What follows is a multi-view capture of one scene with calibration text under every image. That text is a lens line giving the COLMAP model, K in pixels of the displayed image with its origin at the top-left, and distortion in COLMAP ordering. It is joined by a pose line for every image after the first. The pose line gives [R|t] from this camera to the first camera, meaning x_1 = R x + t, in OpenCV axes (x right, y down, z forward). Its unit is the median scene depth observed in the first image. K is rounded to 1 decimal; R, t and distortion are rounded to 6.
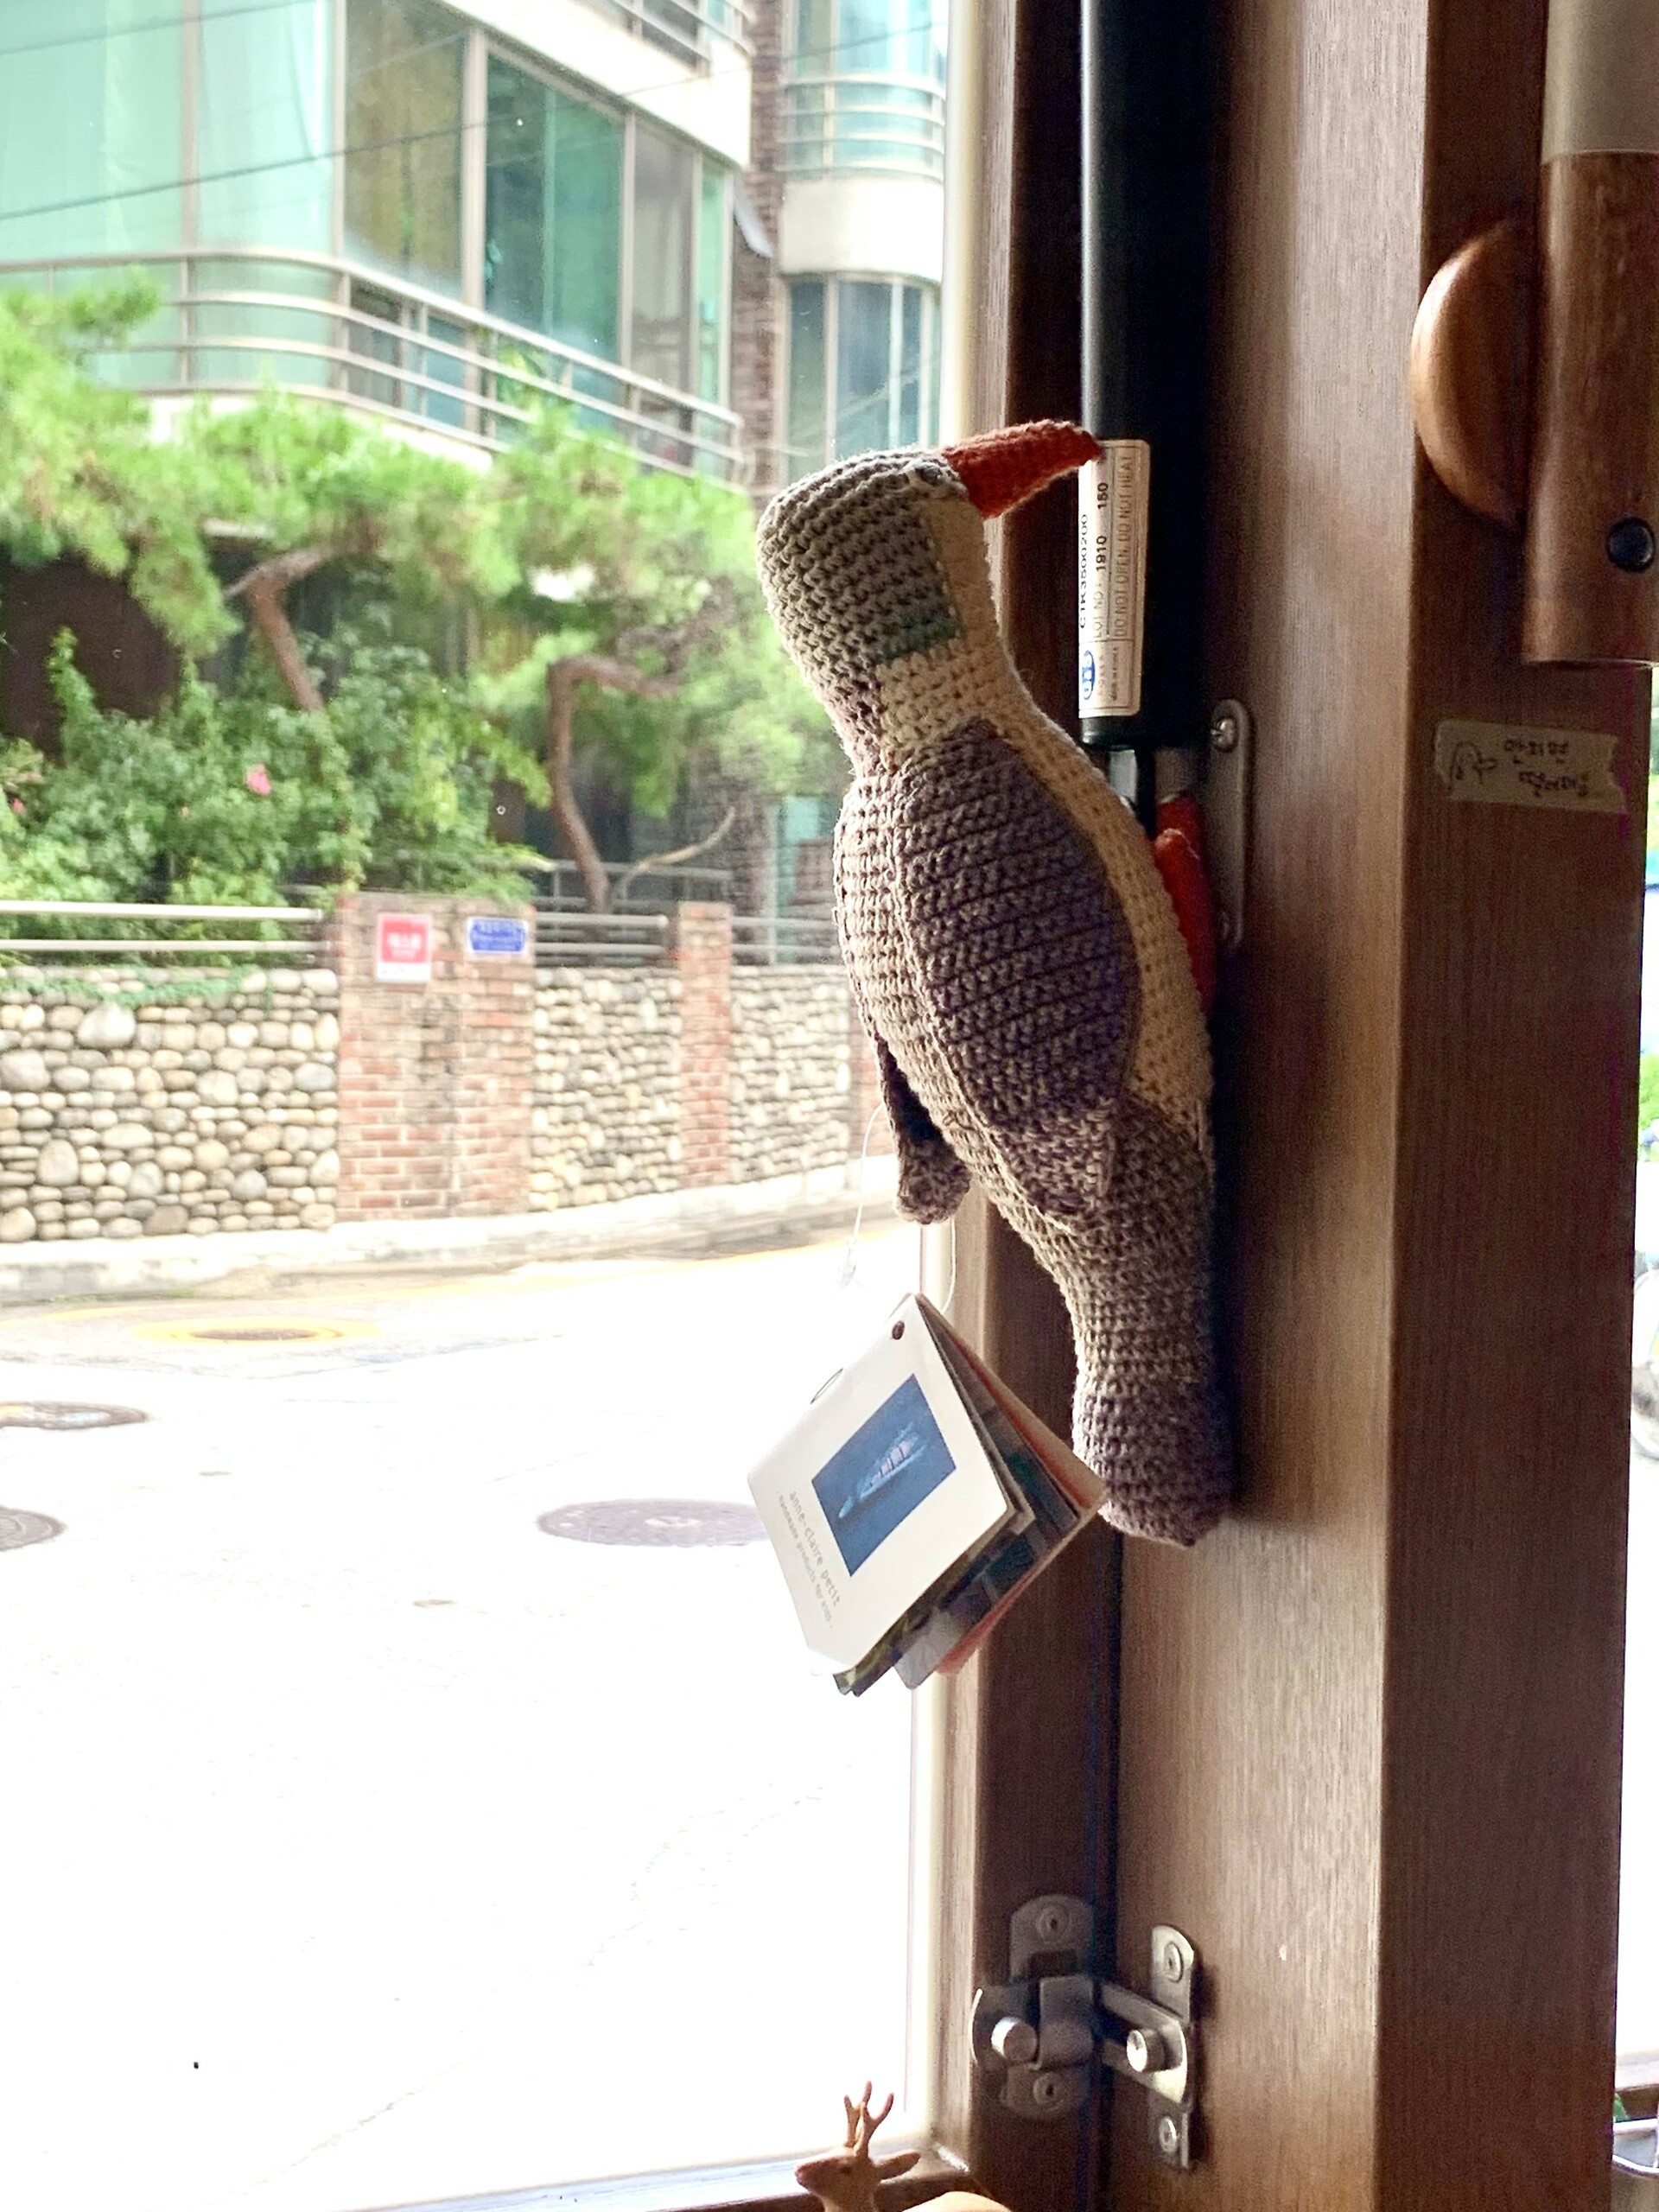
lens RADIAL K [[3485.4, 0, 829.5], [0, 3485.4, 1106.0], [0, 0, 1]] dist [0.288374, -1.450483]
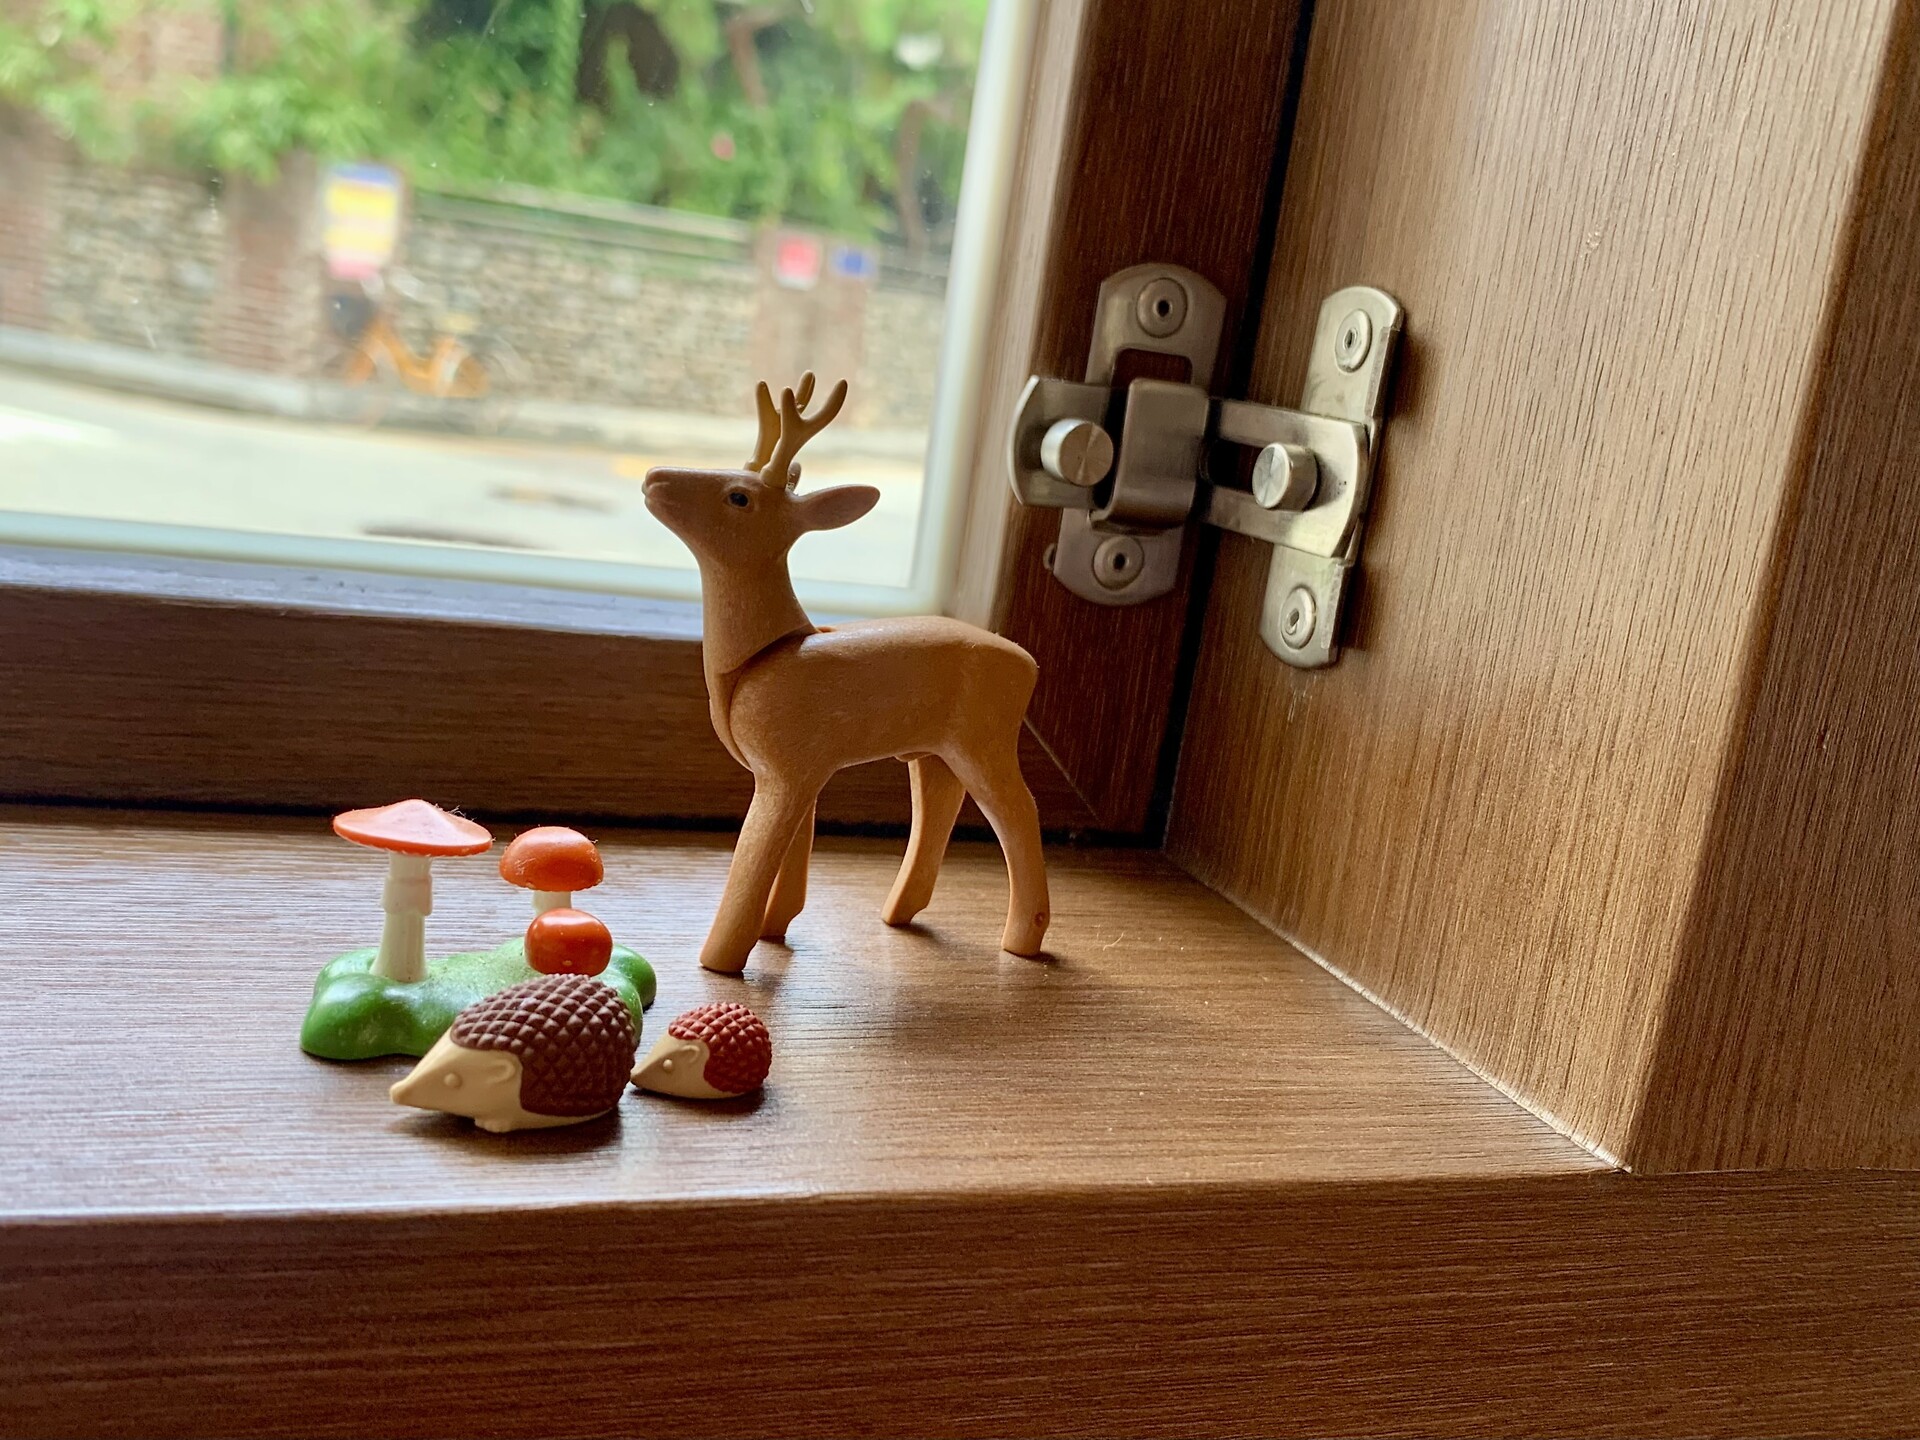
lens RADIAL K [[1952.4, 0, 958.6], [0, 1952.4, 724.5], [0, 0, 1]] dist [0.139573, -0.317981]
pose [[0.990732, 0.134605, -0.018226, 0.043390], [-0.130107, 0.978930, 0.157380, 0.256277], [0.039027, -0.153550, 0.987370, 0.631740]]
